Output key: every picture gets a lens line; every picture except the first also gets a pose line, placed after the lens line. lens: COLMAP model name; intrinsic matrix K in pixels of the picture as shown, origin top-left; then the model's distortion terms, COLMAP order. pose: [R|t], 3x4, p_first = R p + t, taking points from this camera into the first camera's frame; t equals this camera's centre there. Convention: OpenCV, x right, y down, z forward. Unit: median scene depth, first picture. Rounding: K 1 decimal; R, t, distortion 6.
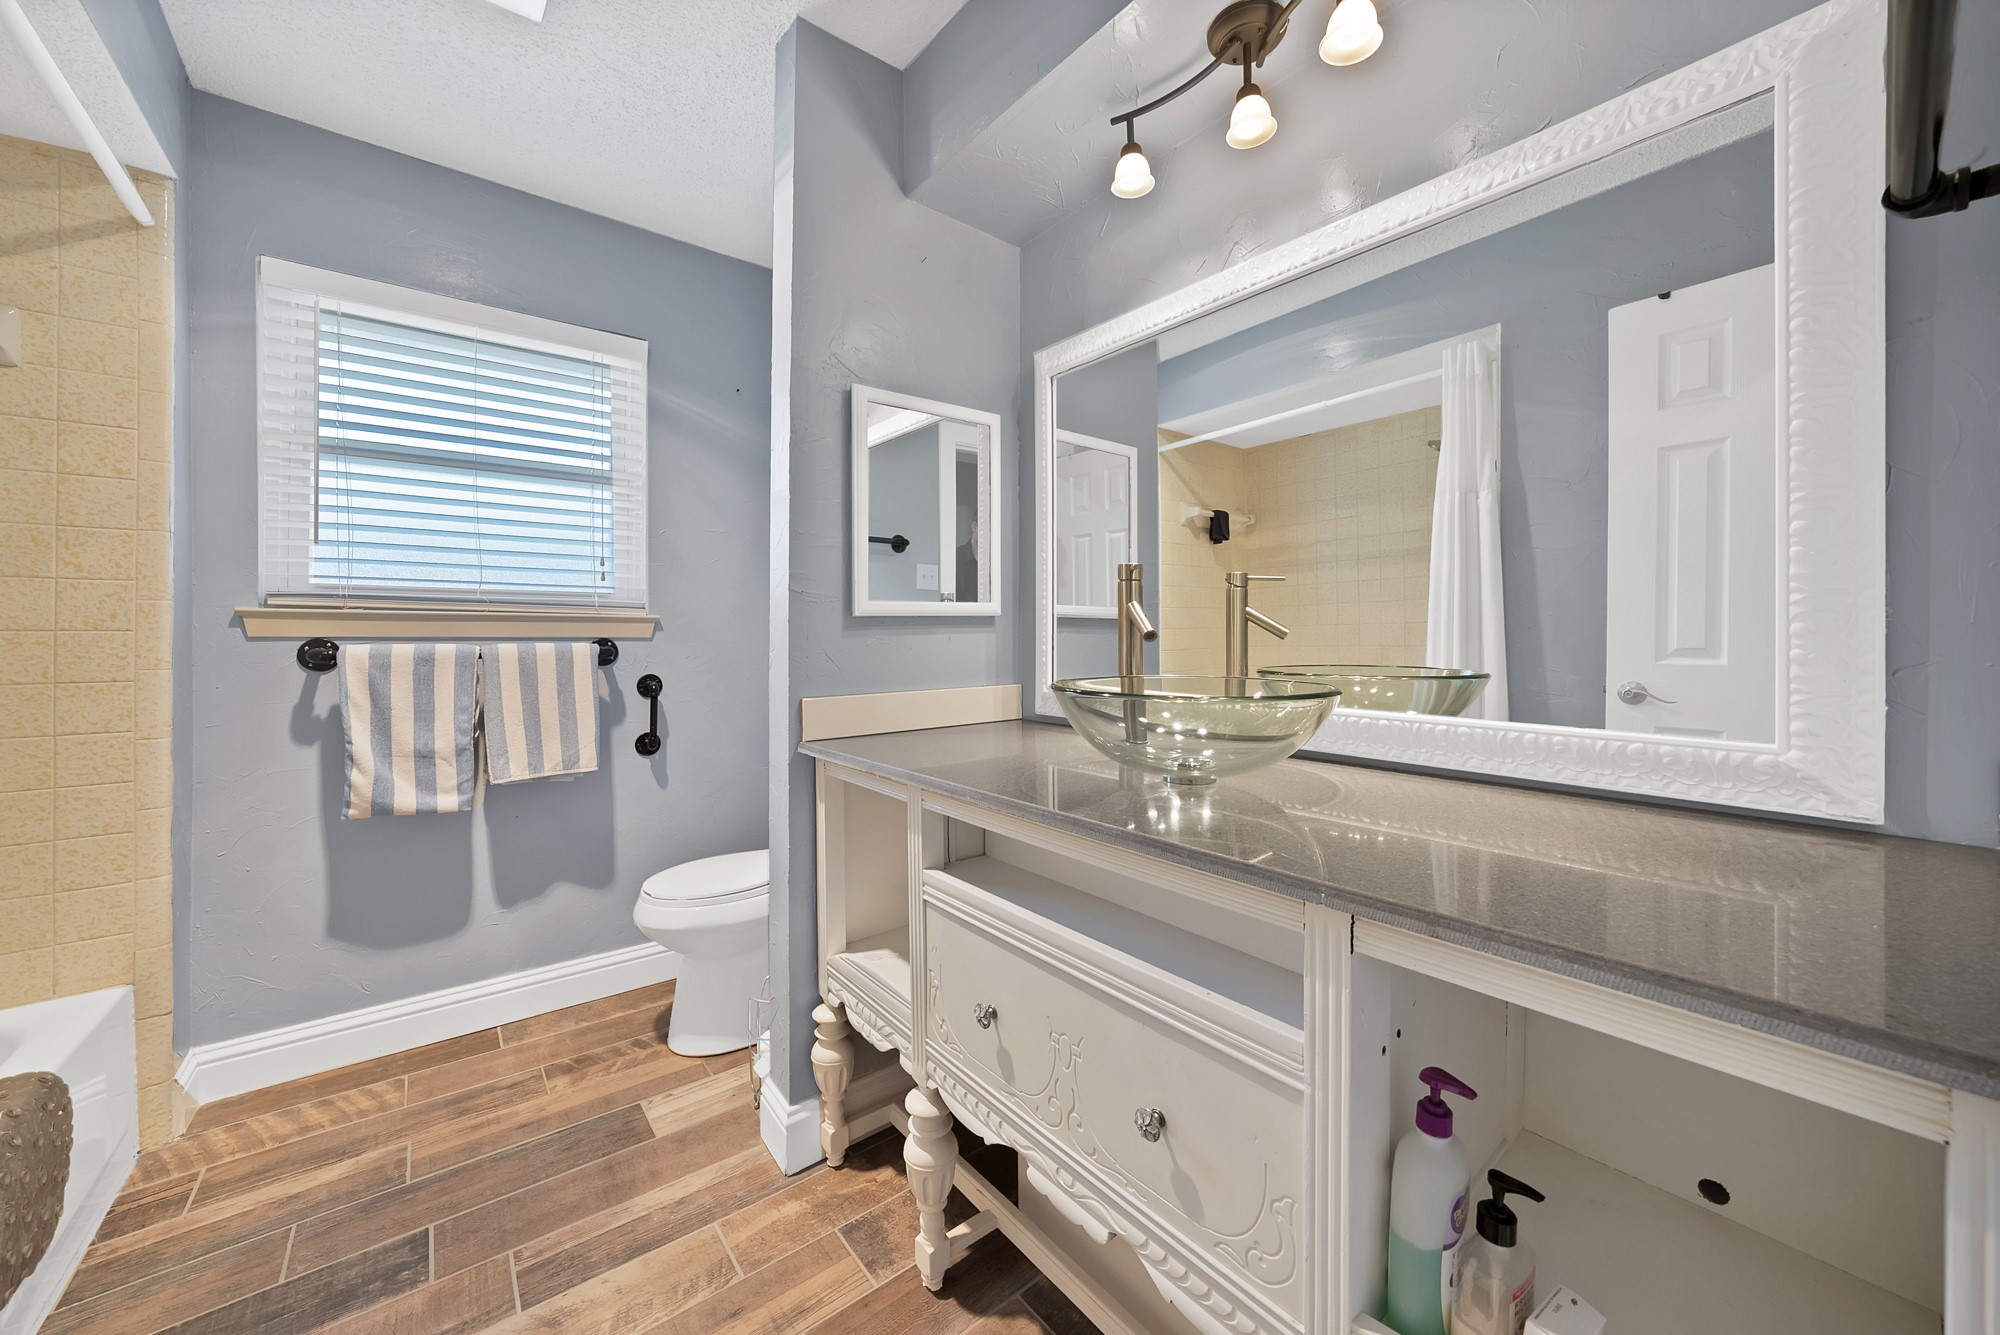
lens RADIAL K [[732.7, 0, 1011.6], [0, 732.7, 646.7], [0, 0, 1]] dist [-0.016654, 0.000264]
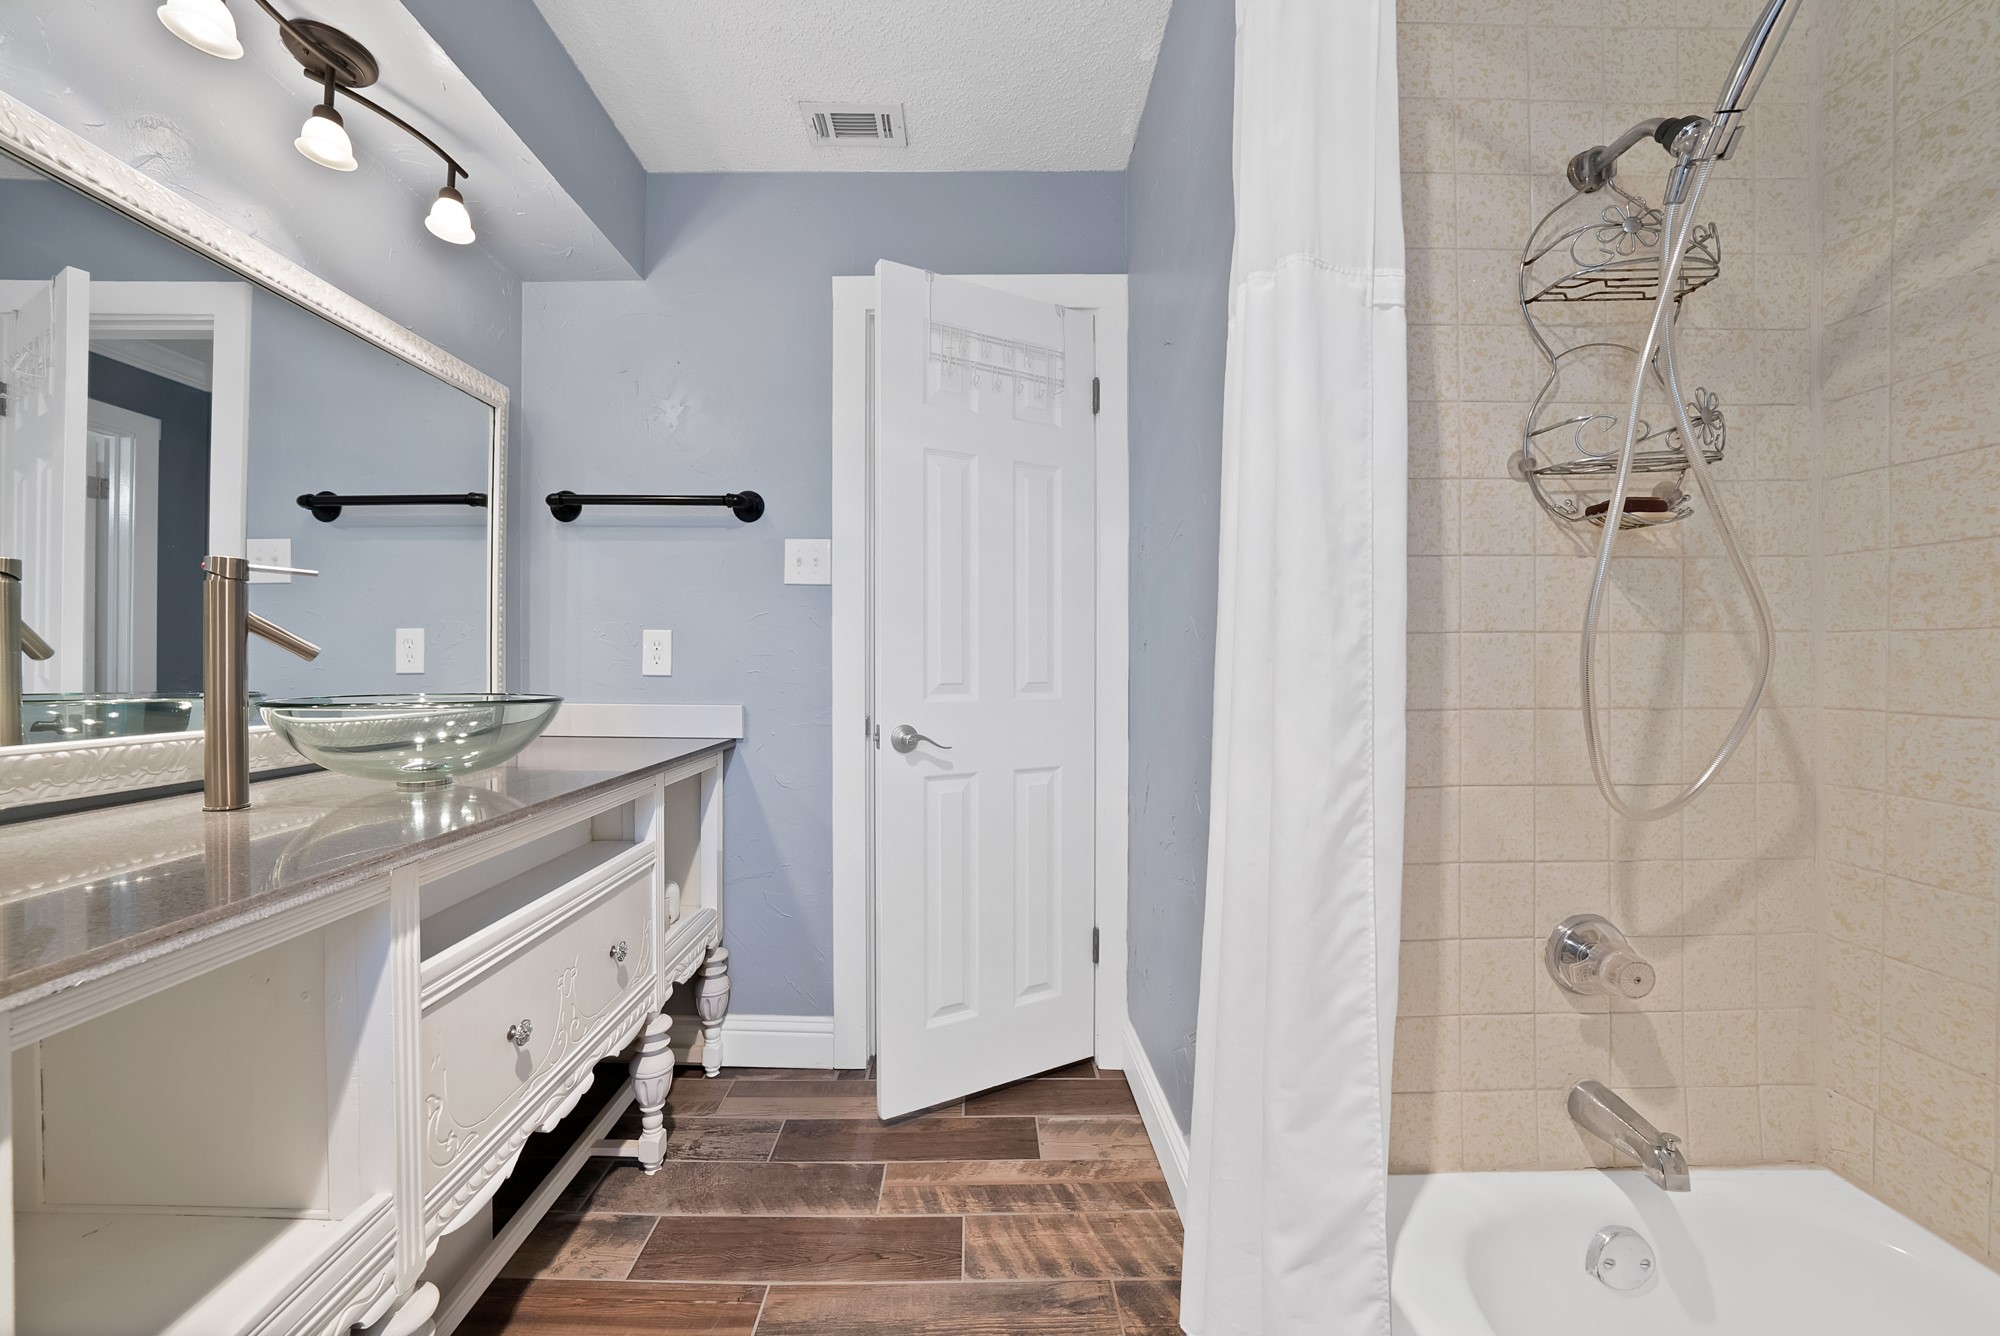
lens RADIAL K [[712.4, 0, 1016.1], [0, 712.4, 657.2], [0, 0, 1]] dist [-0.015626, 0.000395]
pose [[-0.796060, -0.005383, 0.605194, -1.119250], [0.002004, 0.999932, 0.011530, -0.019525], [-0.605215, 0.010392, -0.795995, 1.304593]]
